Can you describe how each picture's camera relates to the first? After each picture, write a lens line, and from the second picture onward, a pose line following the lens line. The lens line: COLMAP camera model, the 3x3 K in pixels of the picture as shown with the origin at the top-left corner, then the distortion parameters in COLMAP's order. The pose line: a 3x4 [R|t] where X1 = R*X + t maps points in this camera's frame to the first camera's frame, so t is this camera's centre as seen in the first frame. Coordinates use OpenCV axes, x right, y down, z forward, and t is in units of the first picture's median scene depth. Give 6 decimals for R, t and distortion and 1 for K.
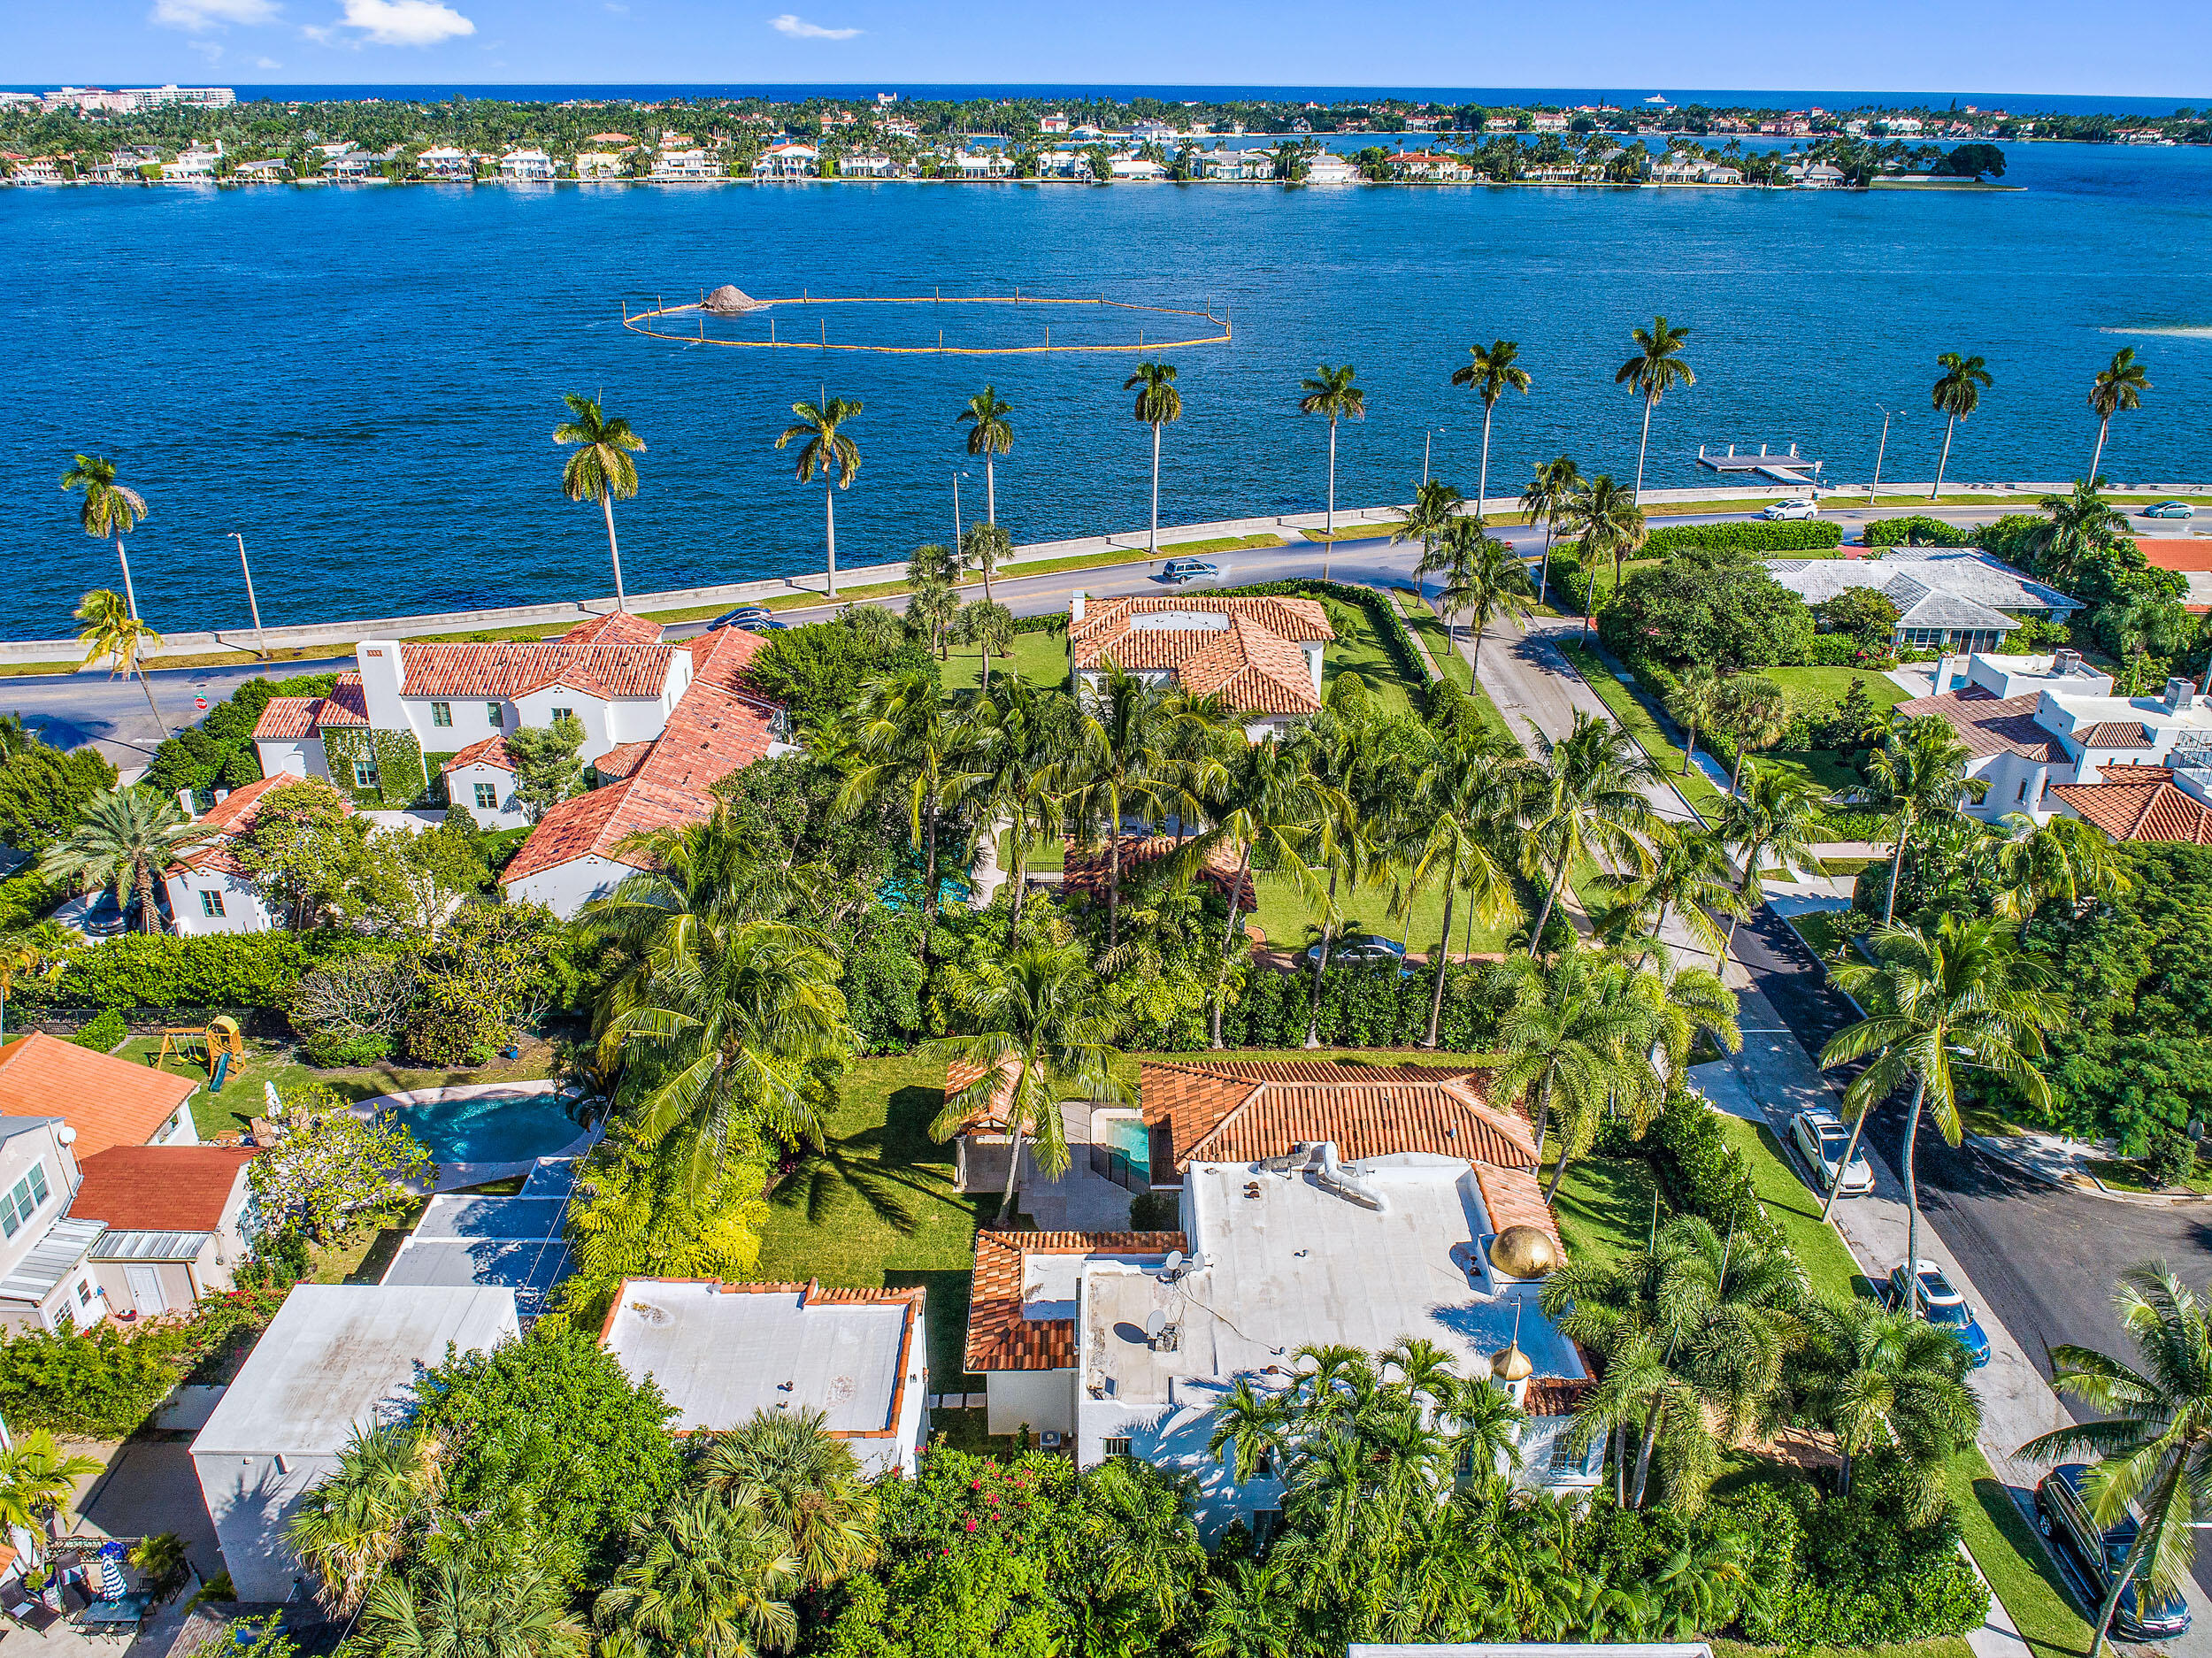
lens RADIAL K [[1699.5, 0, 1106.0], [0, 1699.5, 829.0], [0, 0, 1]] dist [-0.006141, -0.002559]
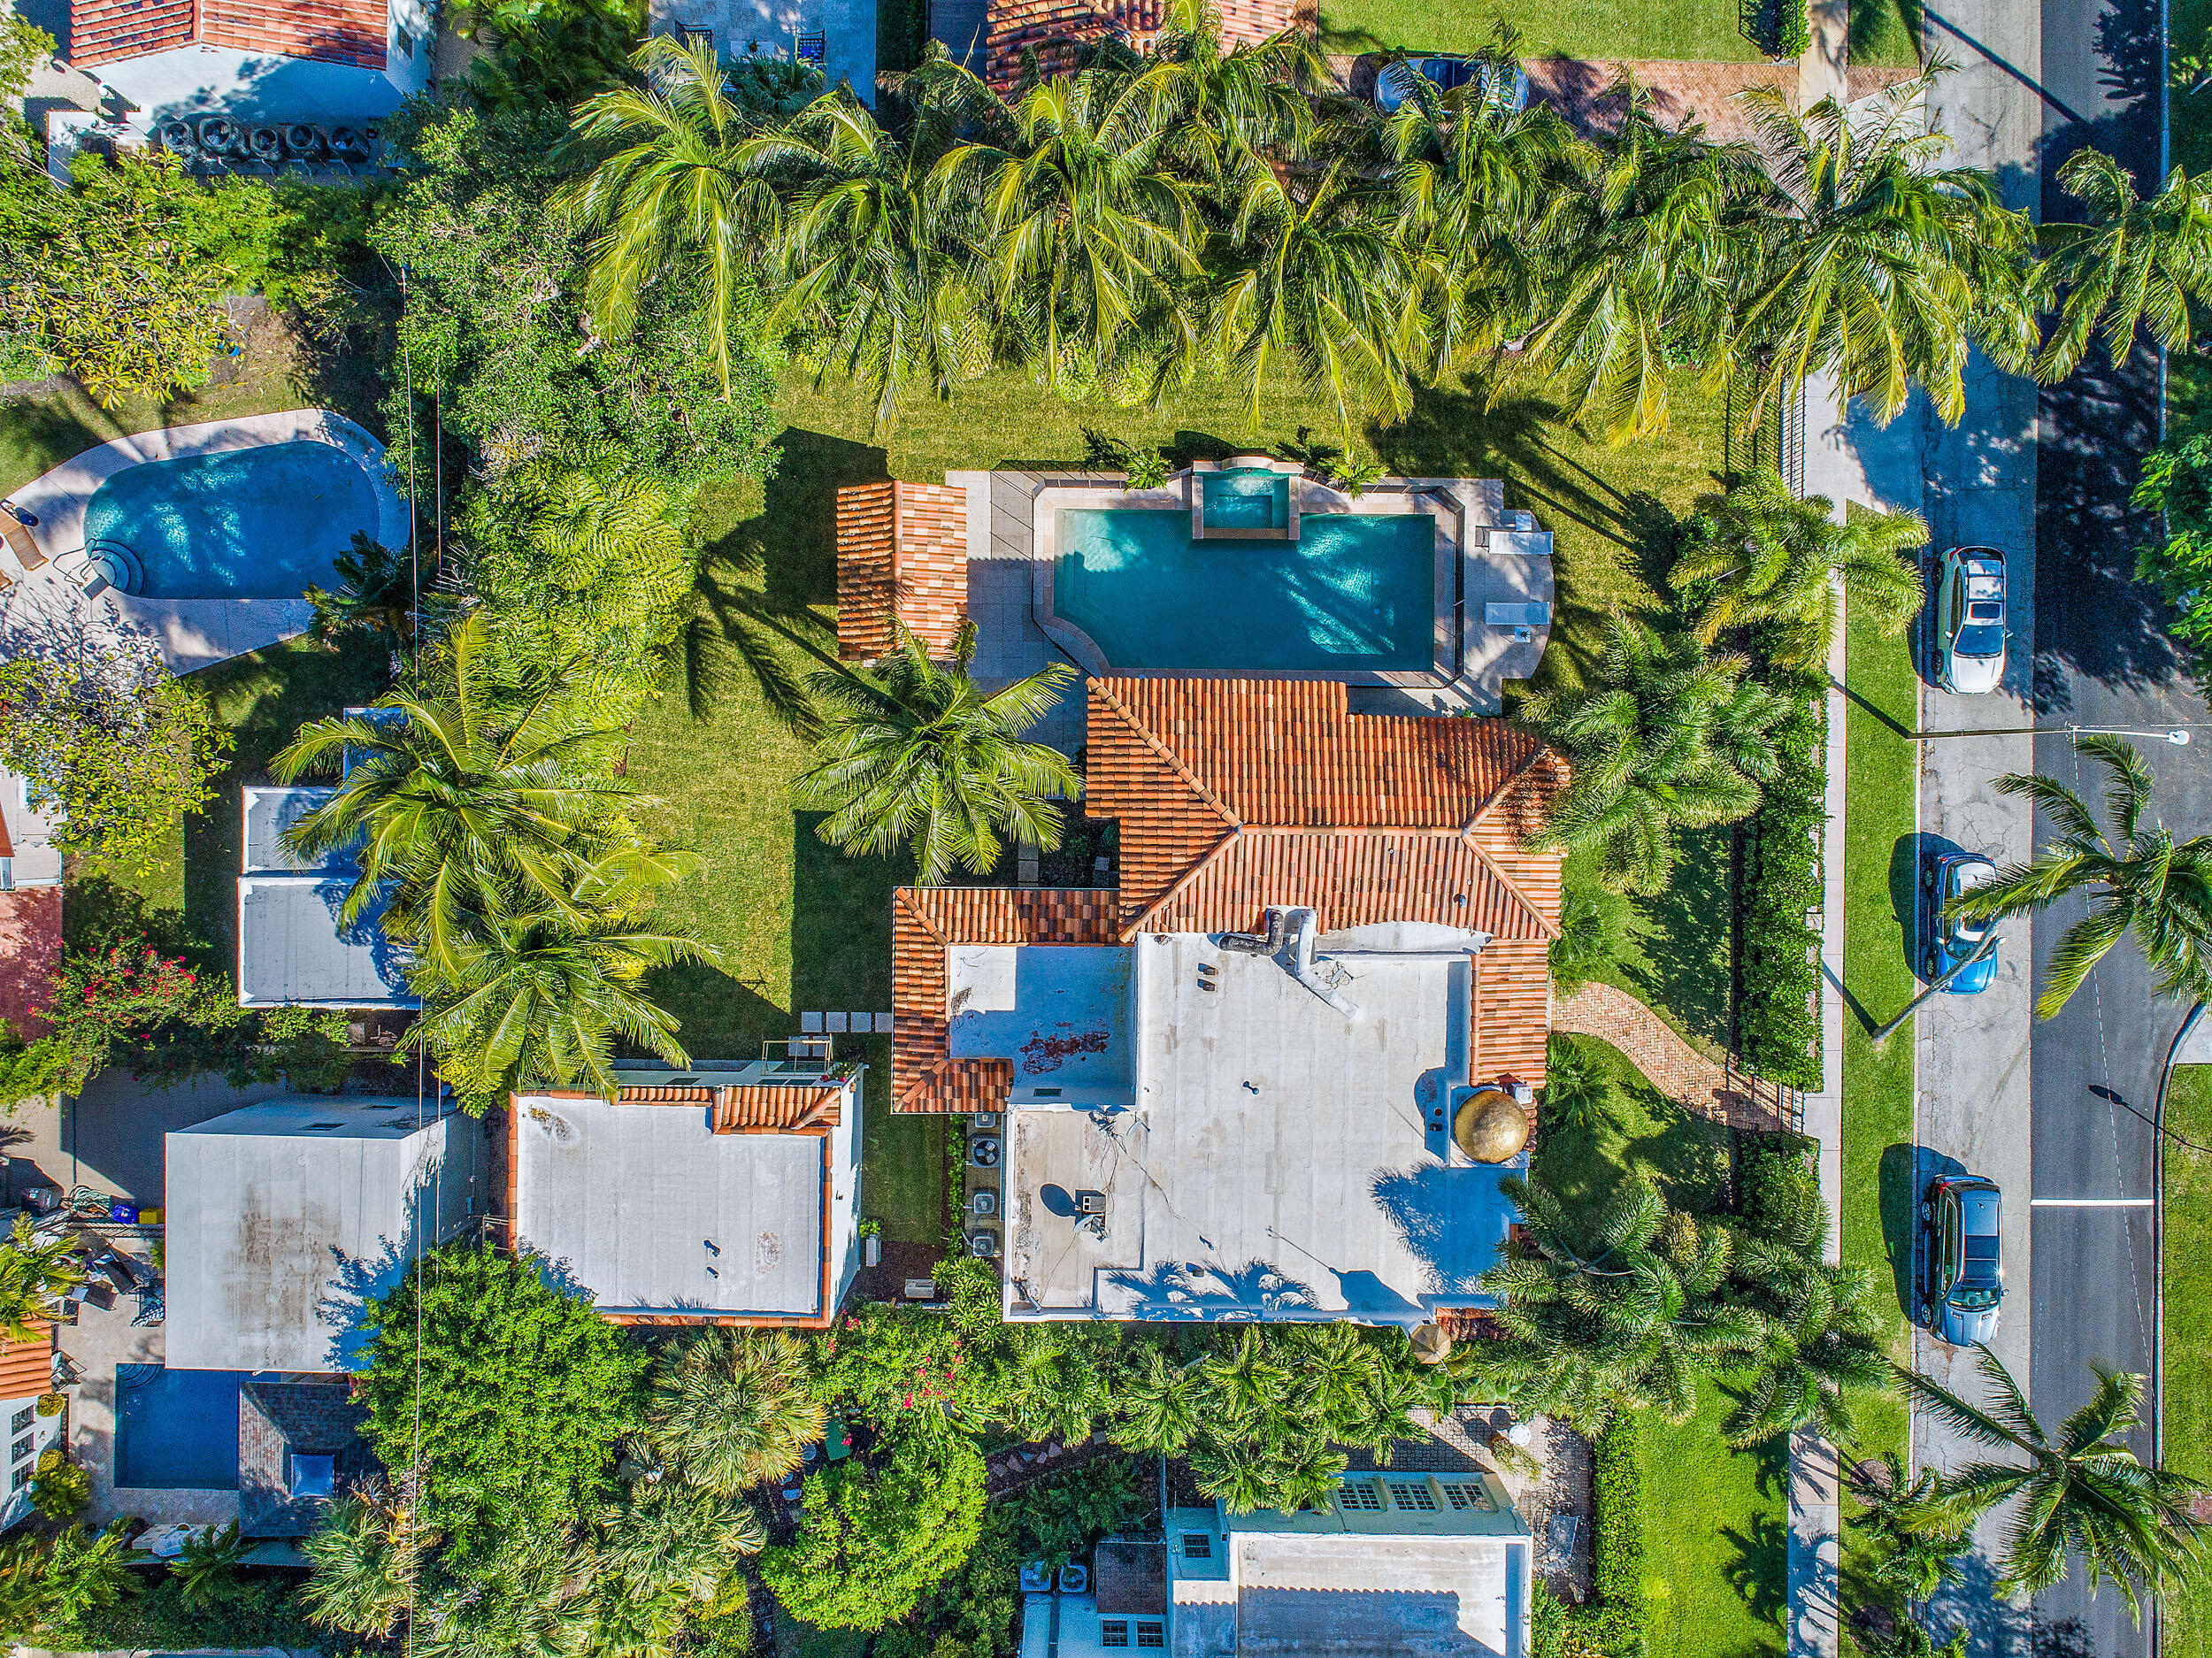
lens RADIAL K [[1699.5, 0, 1106.0], [0, 1699.5, 829.0], [0, 0, 1]] dist [-0.006141, -0.002559]
pose [[0.999773, 0.021230, 0.001903, 0.032513], [-0.009996, 0.388128, 0.921551, -0.623038], [0.018826, -0.921361, 0.388253, 0.757663]]
